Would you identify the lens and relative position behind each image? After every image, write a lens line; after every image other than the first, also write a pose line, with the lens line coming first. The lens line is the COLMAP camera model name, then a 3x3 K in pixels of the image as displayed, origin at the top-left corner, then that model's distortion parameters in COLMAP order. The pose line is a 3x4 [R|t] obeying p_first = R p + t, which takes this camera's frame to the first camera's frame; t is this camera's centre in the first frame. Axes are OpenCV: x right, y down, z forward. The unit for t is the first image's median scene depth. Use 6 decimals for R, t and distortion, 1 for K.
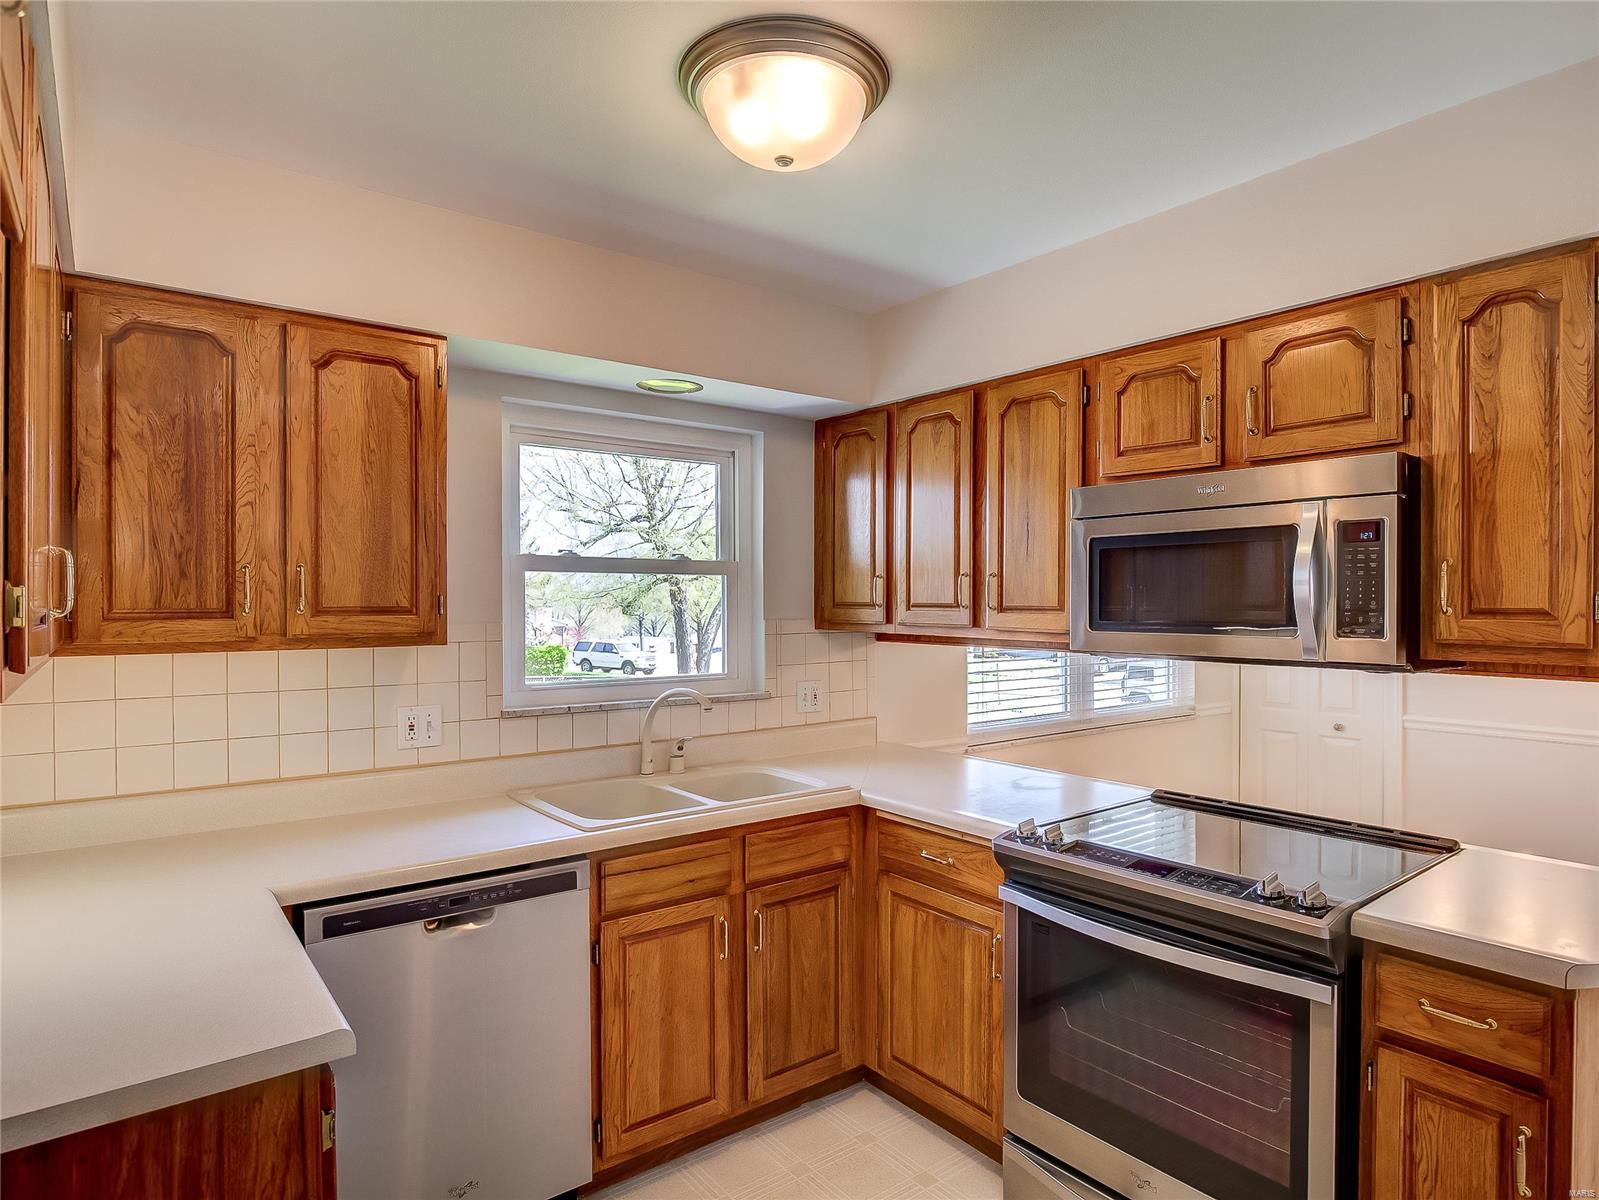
lens RADIAL K [[909.4, 0, 799.5], [0, 909.4, 600.0], [0, 0, 1]] dist [-0.009926, -0.000361]
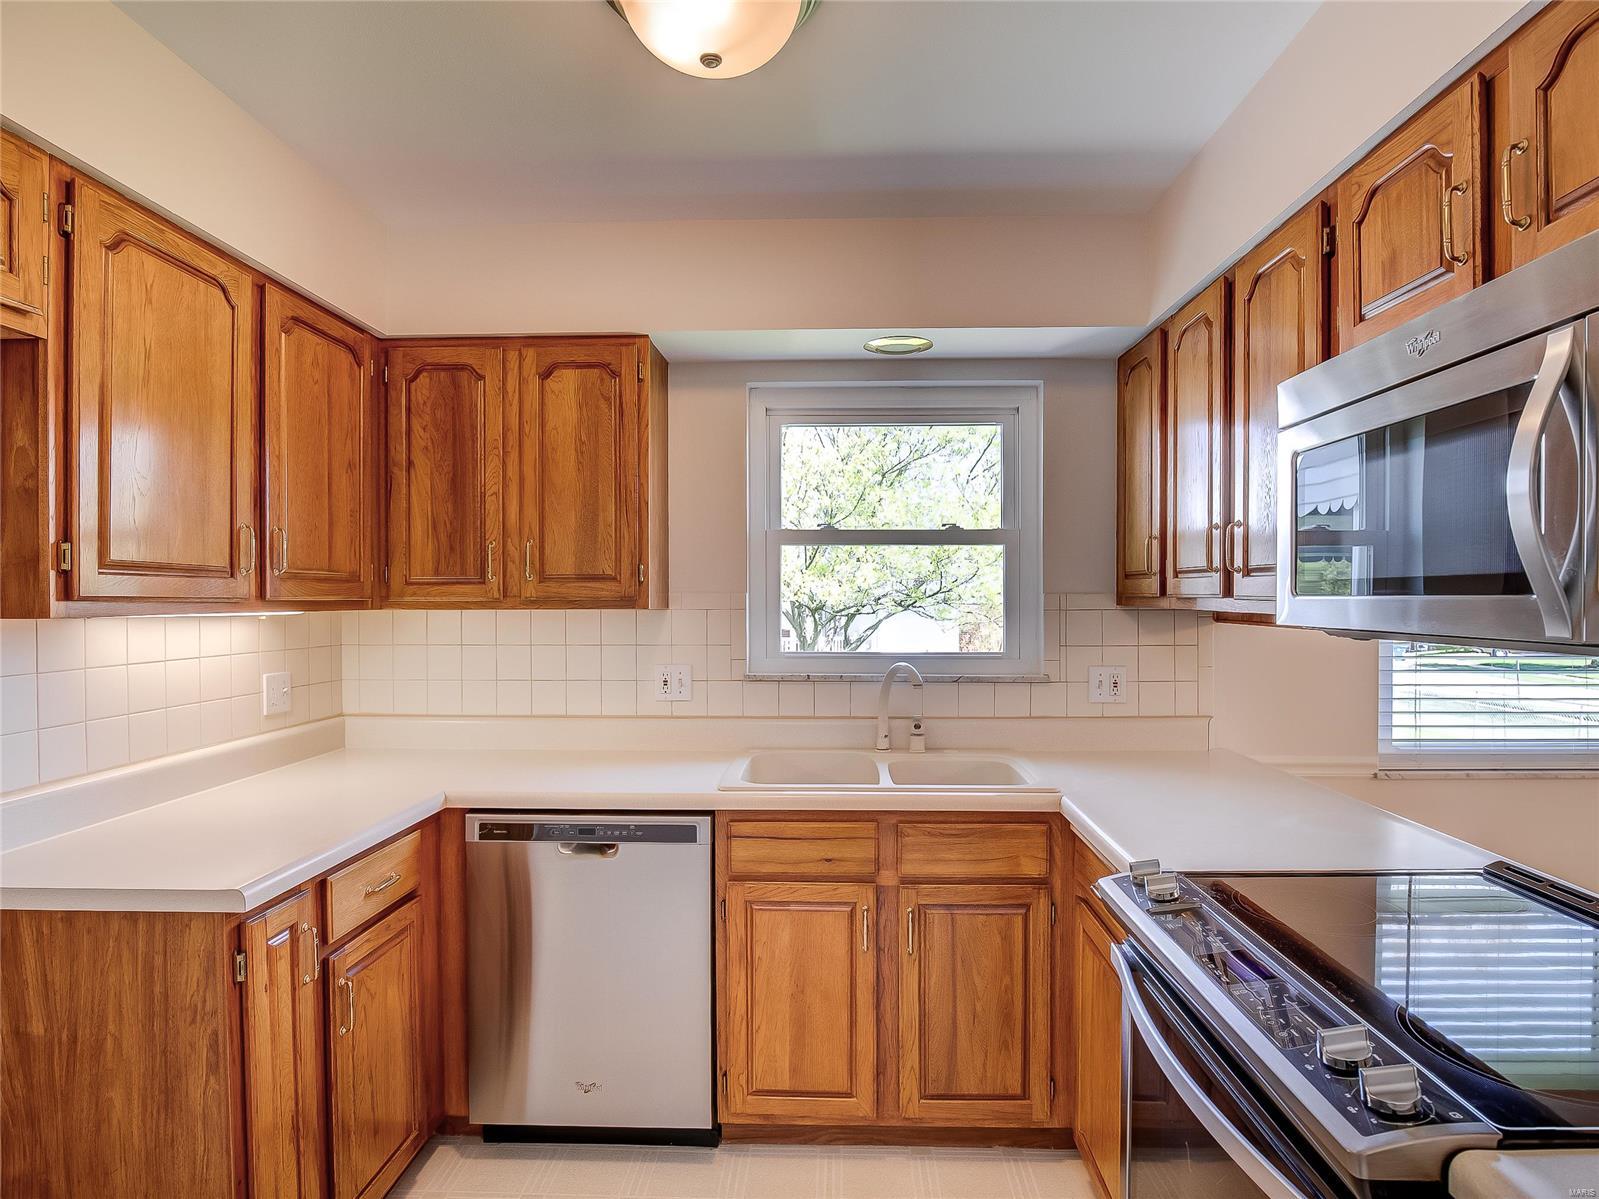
lens RADIAL K [[858.6, 0, 799.5], [0, 858.6, 599.5], [0, 0, 1]] dist [-0.018940, -0.000137]
pose [[0.777043, 0.002080, -0.629444, 0.415902], [0.001758, 0.999983, 0.005474, 0.031780], [0.629445, -0.005360, 0.777027, 0.284304]]
